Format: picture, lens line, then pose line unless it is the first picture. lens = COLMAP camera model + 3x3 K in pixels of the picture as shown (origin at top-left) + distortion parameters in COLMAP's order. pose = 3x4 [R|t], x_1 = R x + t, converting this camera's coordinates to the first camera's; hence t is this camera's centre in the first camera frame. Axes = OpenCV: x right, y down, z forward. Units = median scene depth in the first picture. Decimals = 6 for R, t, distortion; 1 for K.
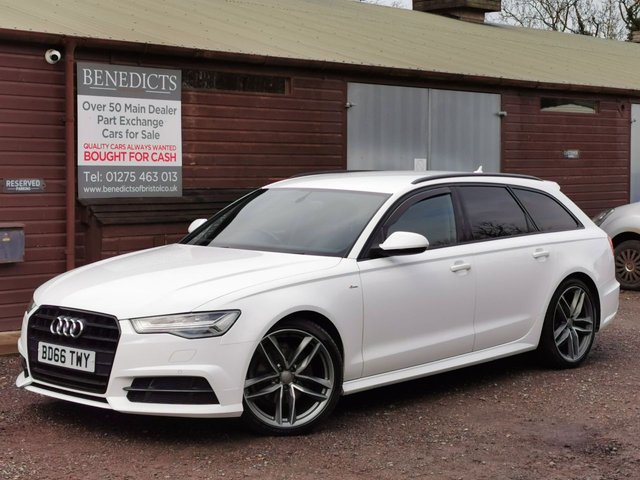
lens RADIAL K [[1250.8, 0, 326.9], [0, 1250.8, 249.5], [0, 0, 1]] dist [0.040343, 0.000000]
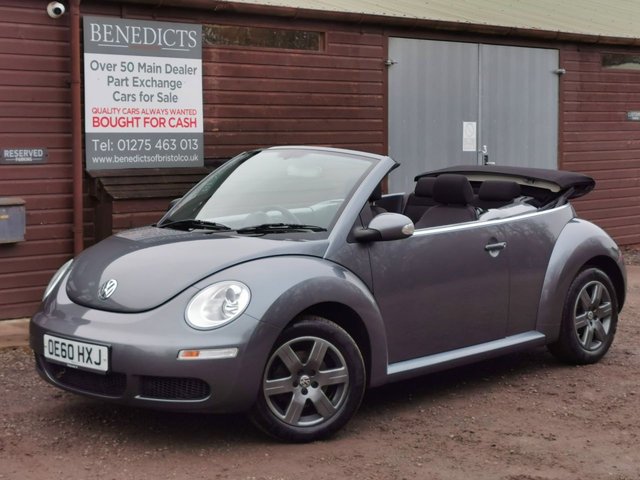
lens RADIAL K [[1250.8, 0, 337.8], [0, 1250.8, 232.6], [0, 0, 1]] dist [0.040343, 0.000000]
pose [[0.999721, -0.003040, -0.023427, 0.000888], [0.003479, 0.999819, 0.018708, -0.011892], [0.023366, -0.018784, 0.999550, 0.110954]]
